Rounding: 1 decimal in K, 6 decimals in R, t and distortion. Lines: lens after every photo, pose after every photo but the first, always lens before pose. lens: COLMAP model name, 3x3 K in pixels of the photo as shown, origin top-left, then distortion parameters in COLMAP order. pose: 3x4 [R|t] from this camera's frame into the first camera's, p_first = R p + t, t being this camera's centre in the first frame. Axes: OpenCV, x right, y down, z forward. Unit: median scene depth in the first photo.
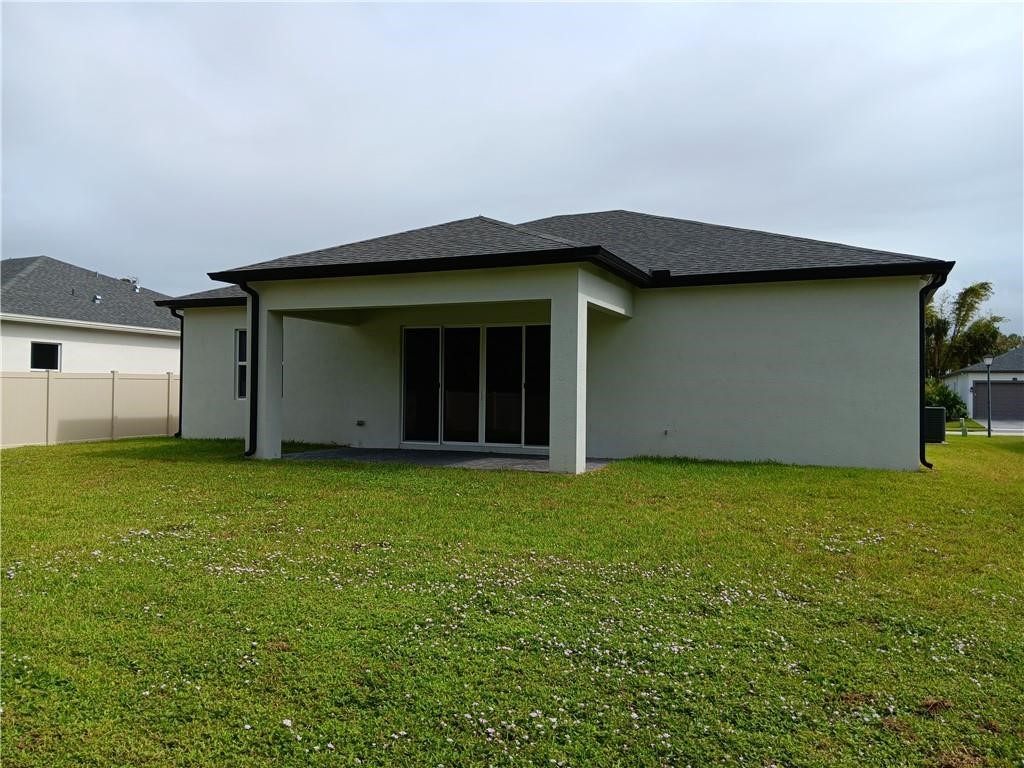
lens RADIAL K [[774.8, 0, 512.0], [0, 774.8, 384.0], [0, 0, 1]] dist [0.035922, -0.005819]
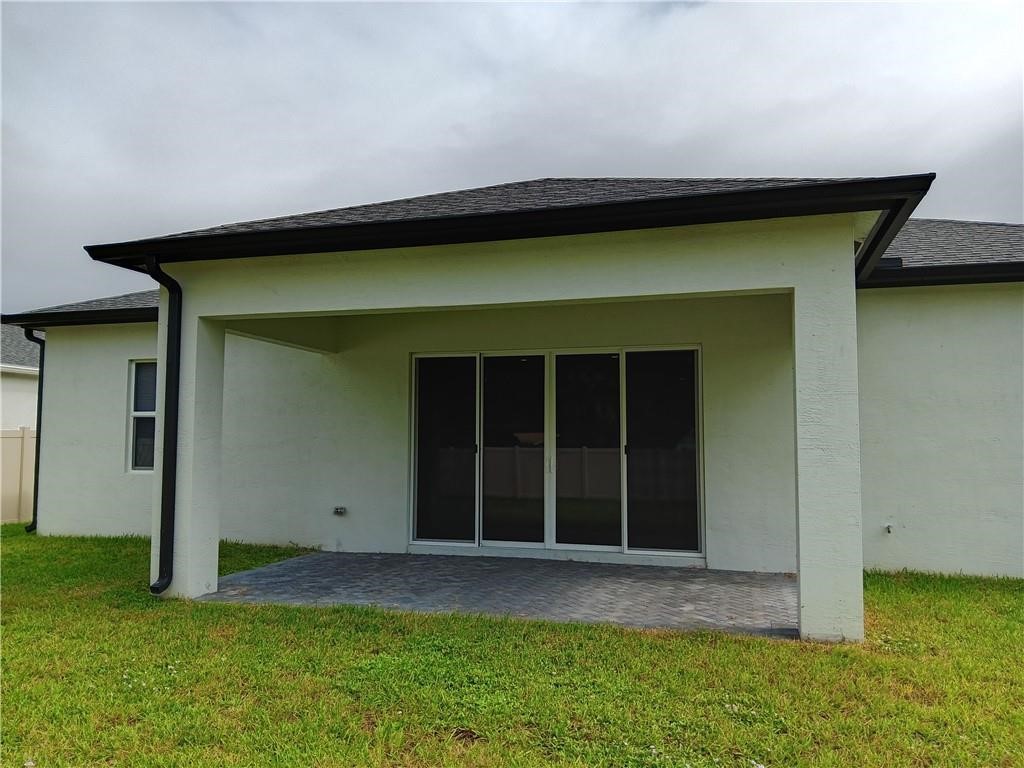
lens RADIAL K [[779.3, 0, 512.0], [0, 779.3, 384.0], [0, 0, 1]] dist [-0.011722, -0.006682]
pose [[0.991633, 0.000785, 0.129085, -0.146490], [0.007052, 0.998159, -0.060240, -0.012498], [-0.128894, 0.060647, 0.989802, 0.383160]]
